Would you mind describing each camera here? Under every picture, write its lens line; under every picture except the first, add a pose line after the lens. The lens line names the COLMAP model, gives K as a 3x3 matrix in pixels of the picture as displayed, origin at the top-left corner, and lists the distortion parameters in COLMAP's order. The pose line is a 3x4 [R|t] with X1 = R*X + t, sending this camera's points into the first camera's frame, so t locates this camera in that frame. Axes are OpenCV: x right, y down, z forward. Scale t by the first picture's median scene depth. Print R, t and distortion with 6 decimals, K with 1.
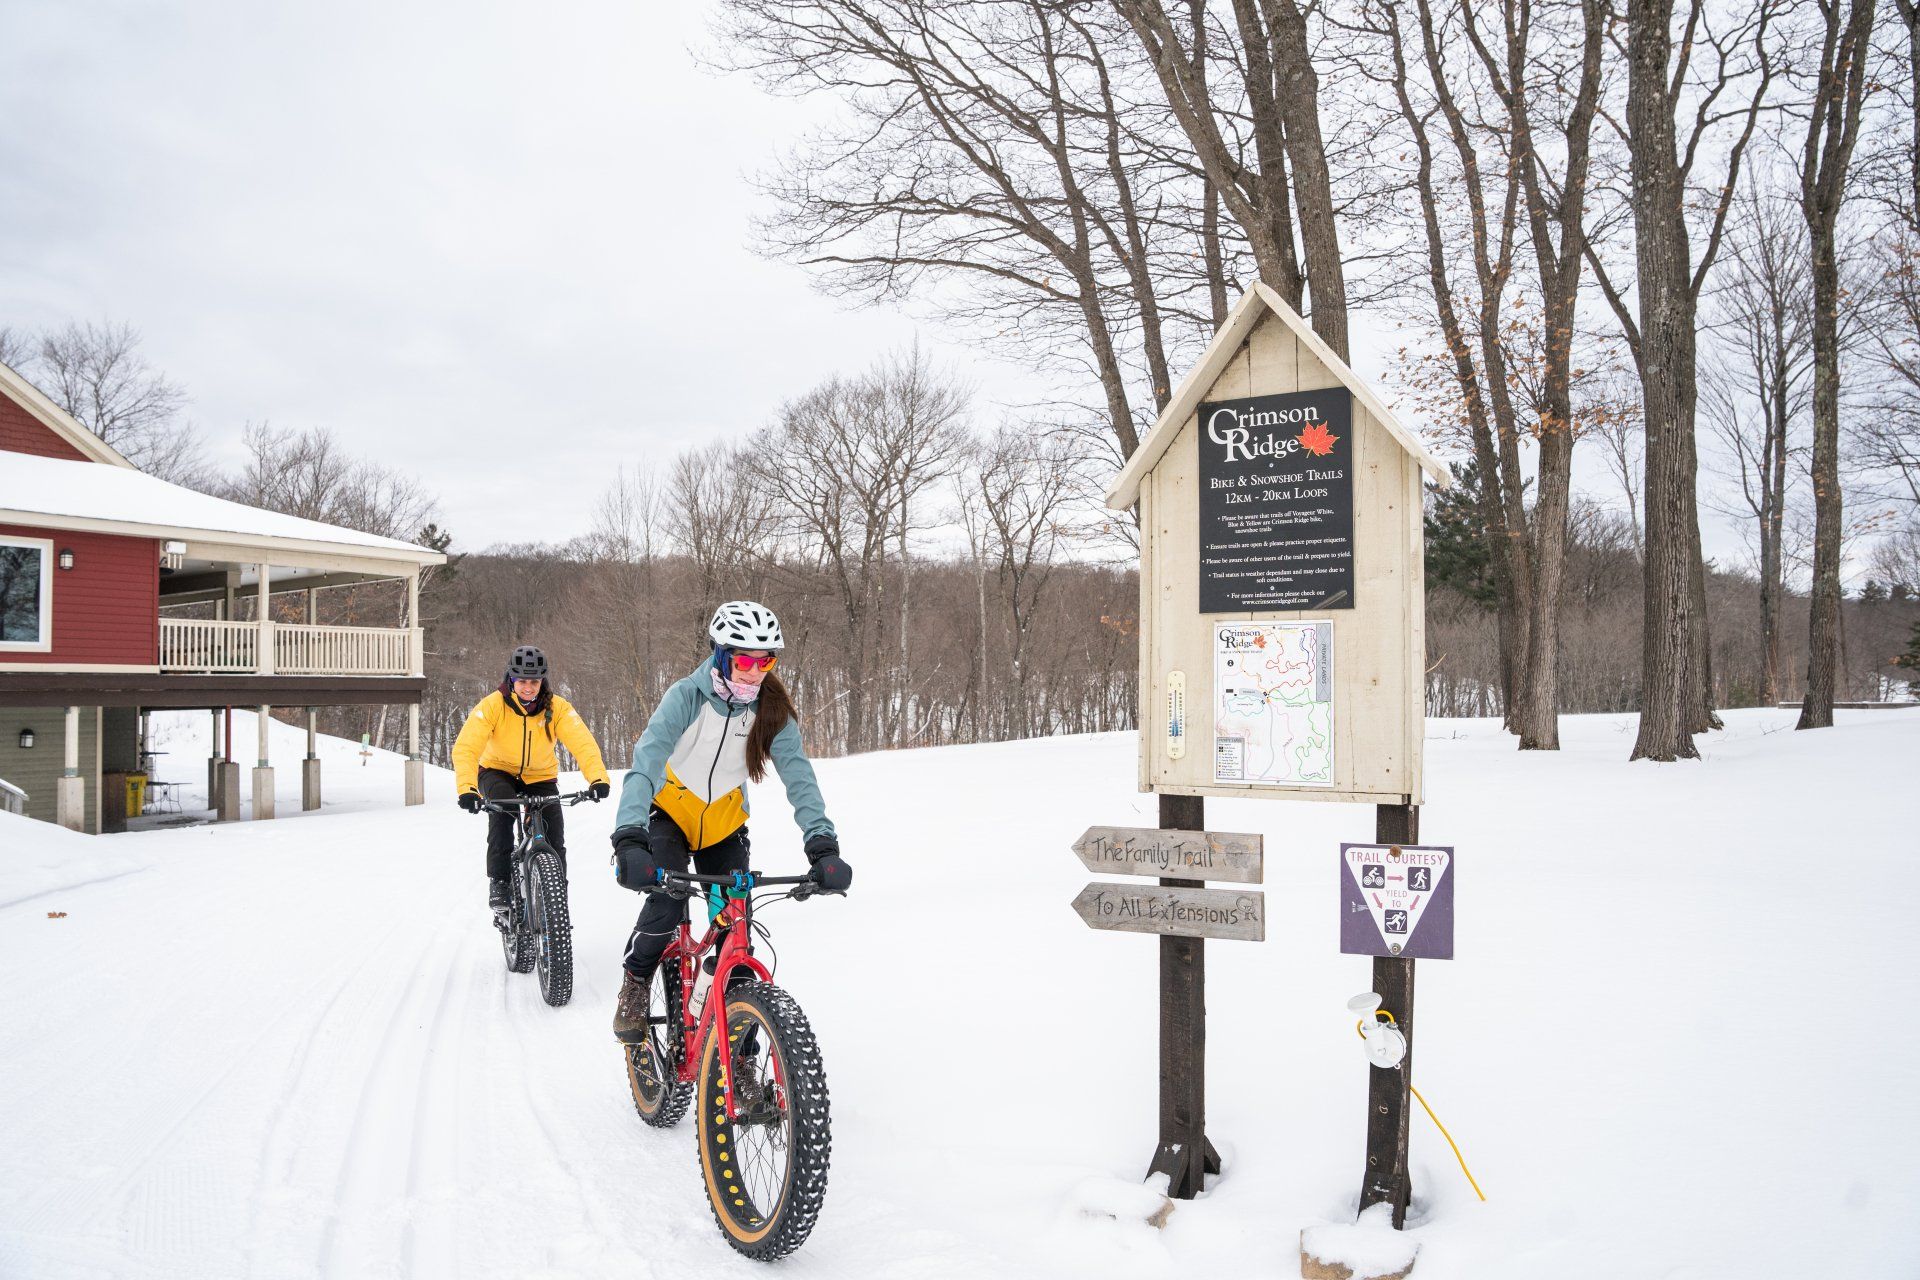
lens RADIAL K [[1324.4, 0, 960.0], [0, 1324.4, 640.0], [0, 0, 1]] dist [-0.178417, 0.135345]
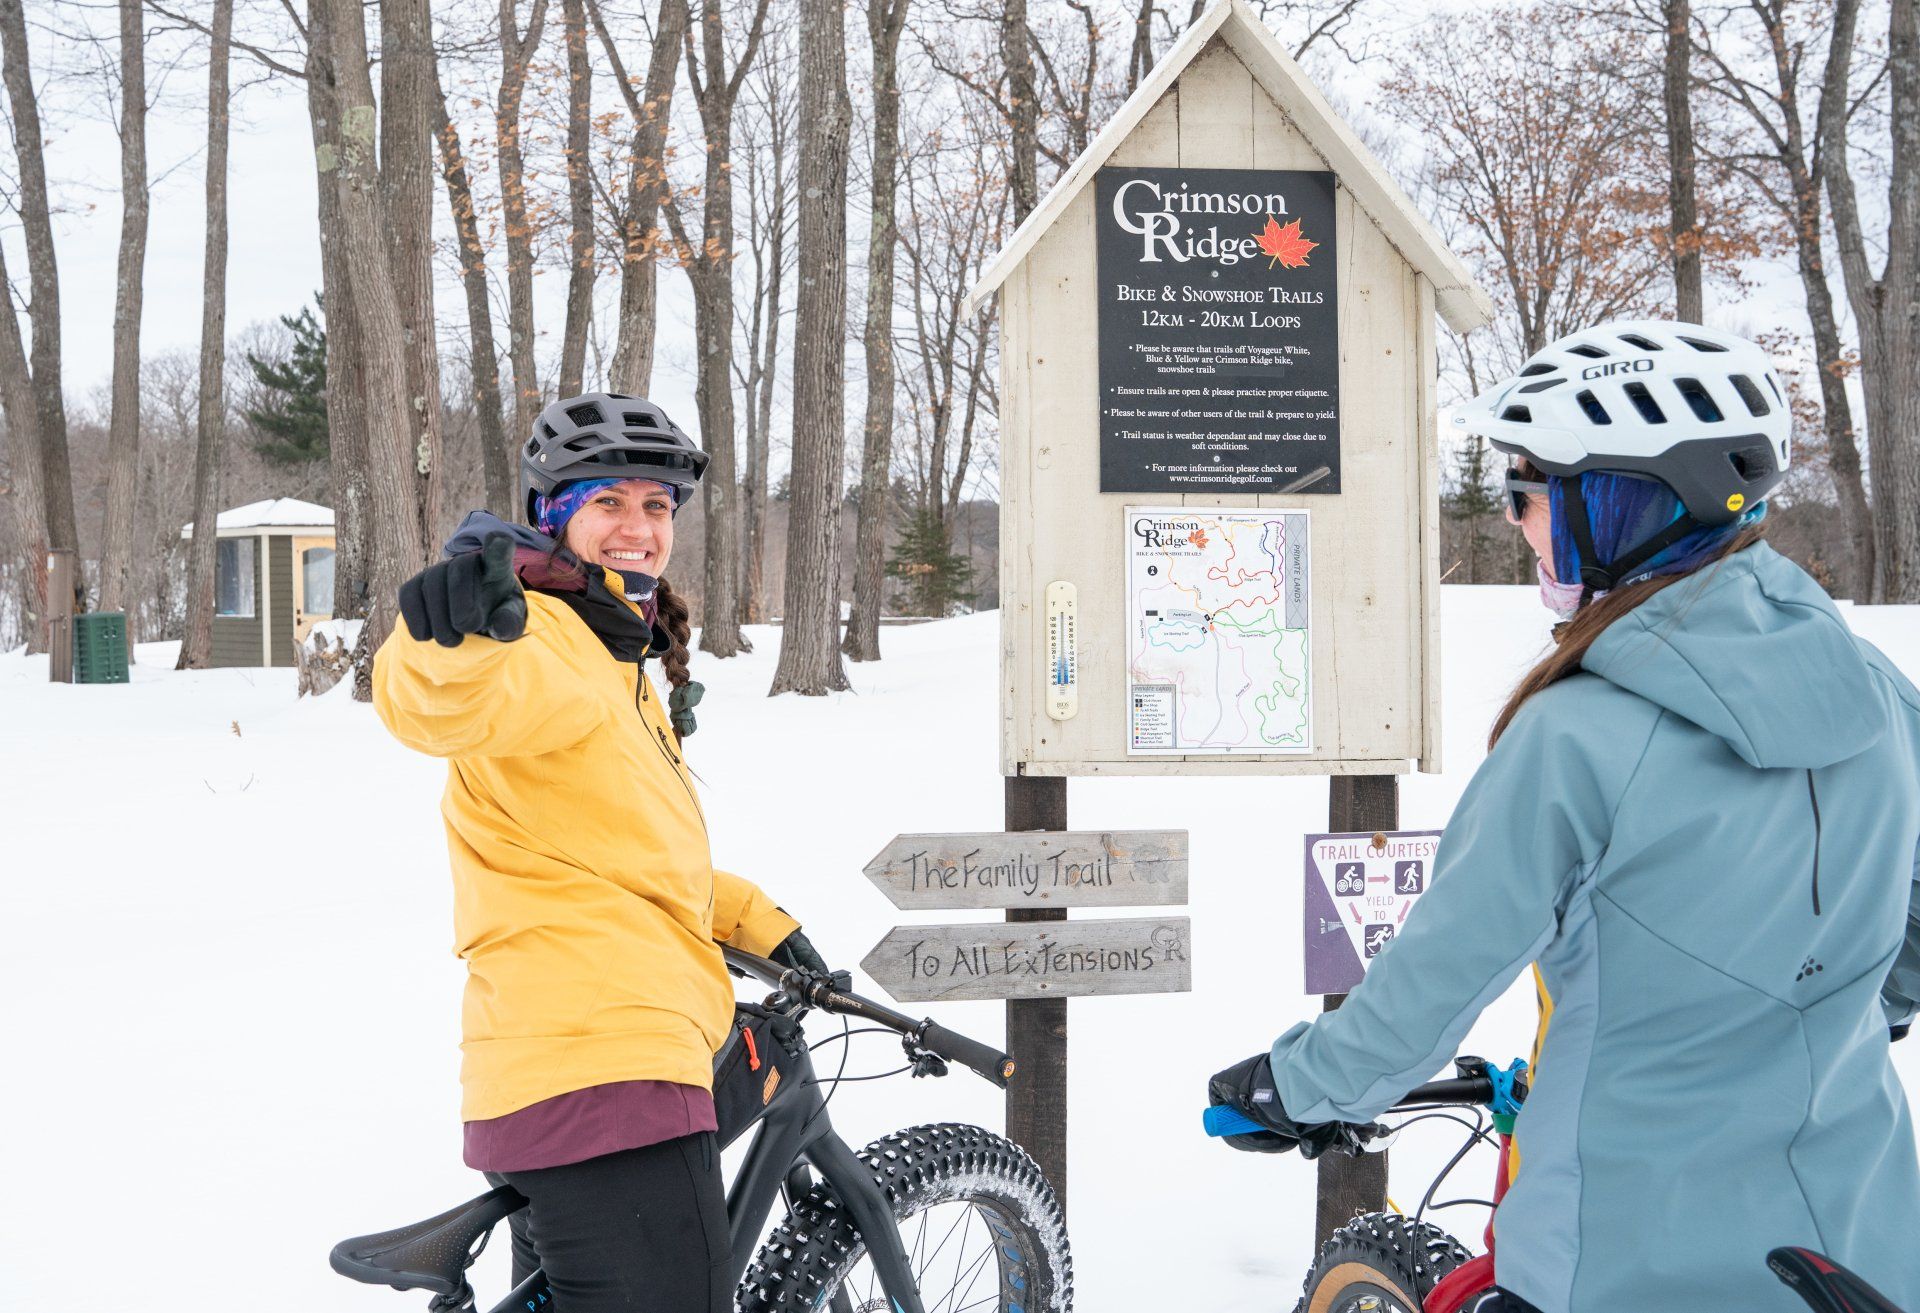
lens RADIAL K [[1836.1, 0, 779.5], [0, 1836.1, 547.6], [0, 0, 1]] dist [-0.145702, 0.181577]
pose [[0.807582, 0.017095, 0.589508, -0.470594], [-0.022802, 0.999737, 0.002245, 0.008251], [-0.589315, -0.015255, 0.807759, 0.371112]]
